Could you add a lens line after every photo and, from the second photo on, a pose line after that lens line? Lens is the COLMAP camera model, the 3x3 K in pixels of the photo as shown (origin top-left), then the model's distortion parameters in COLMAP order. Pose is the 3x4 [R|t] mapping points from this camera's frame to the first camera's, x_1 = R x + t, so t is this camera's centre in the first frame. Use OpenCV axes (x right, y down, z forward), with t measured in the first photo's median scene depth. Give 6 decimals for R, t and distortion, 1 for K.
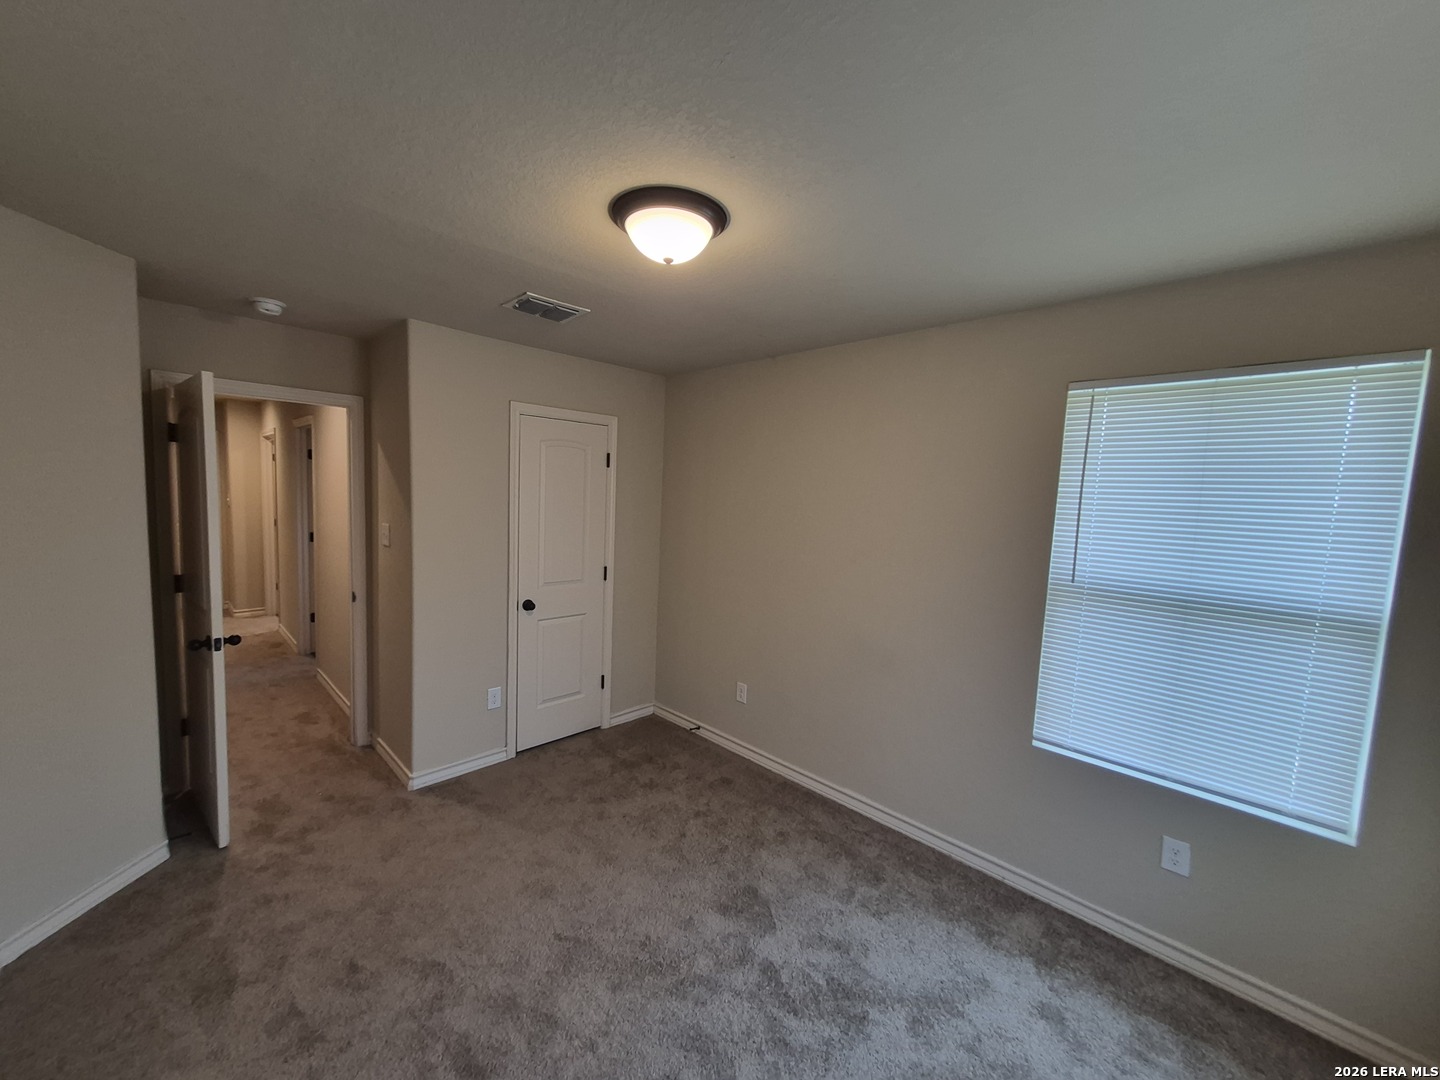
lens RADIAL K [[566.3, 0, 709.8], [0, 566.3, 544.2], [0, 0, 1]] dist [0.009076, -0.000261]
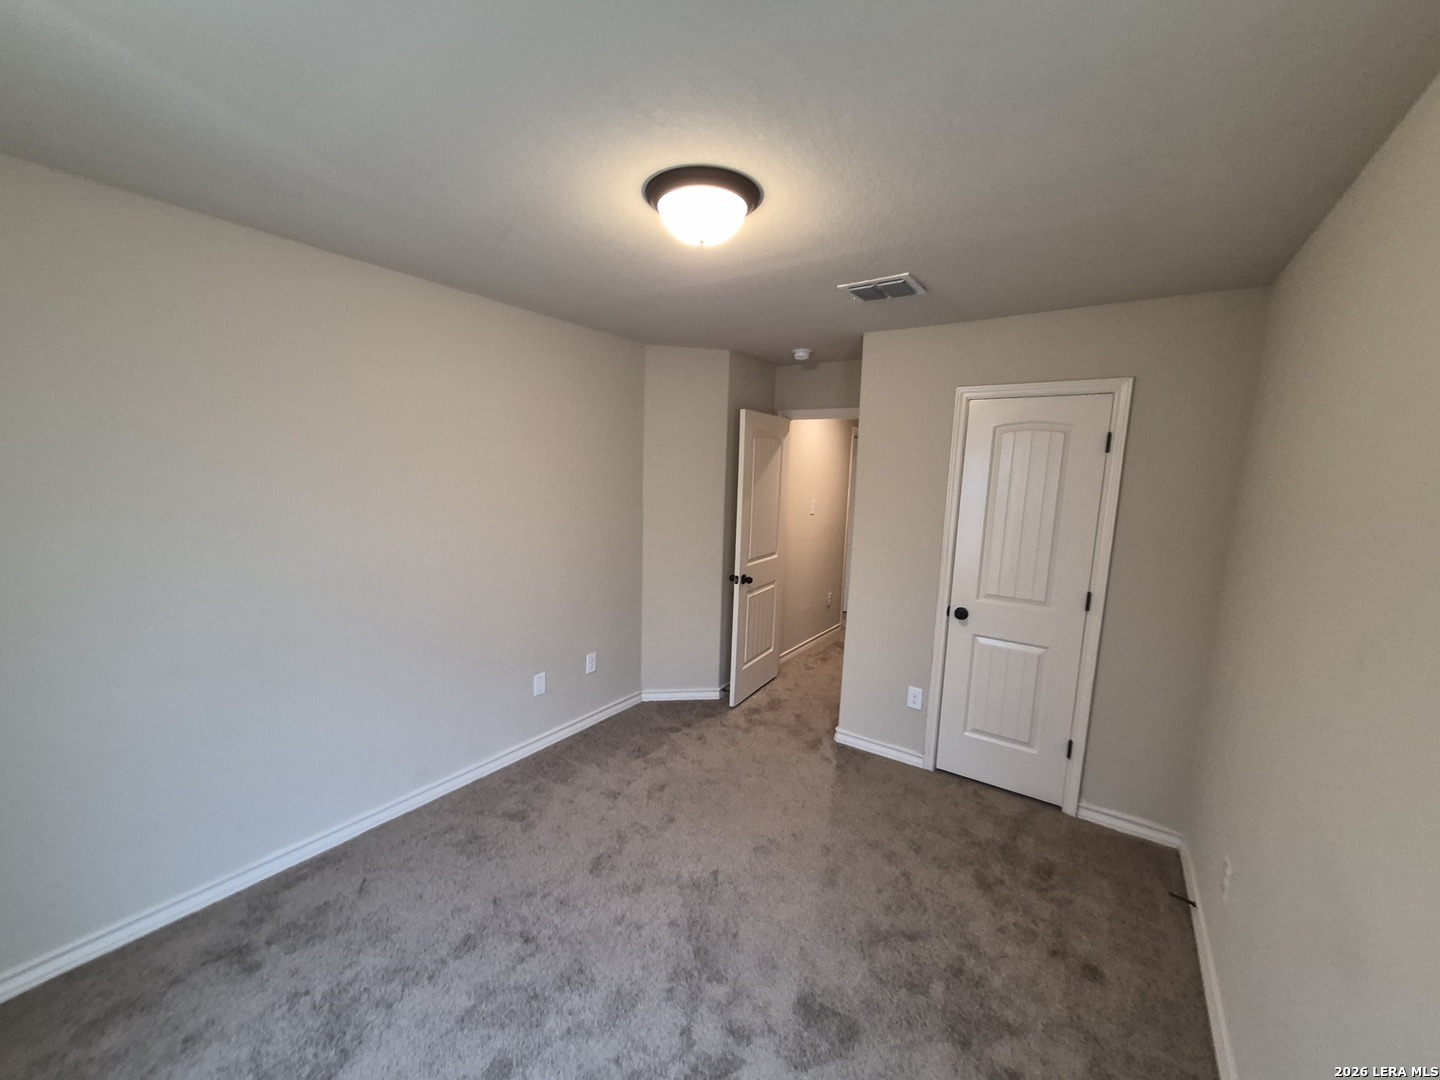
lens RADIAL K [[567.6, 0, 709.9], [0, 567.6, 546.0], [0, 0, 1]] dist [0.006793, 0.000142]
pose [[0.177800, 0.096949, -0.979279, 0.616976], [-0.112835, 0.990580, 0.077581, -0.030558], [0.977576, 0.096703, 0.187064, 0.565834]]
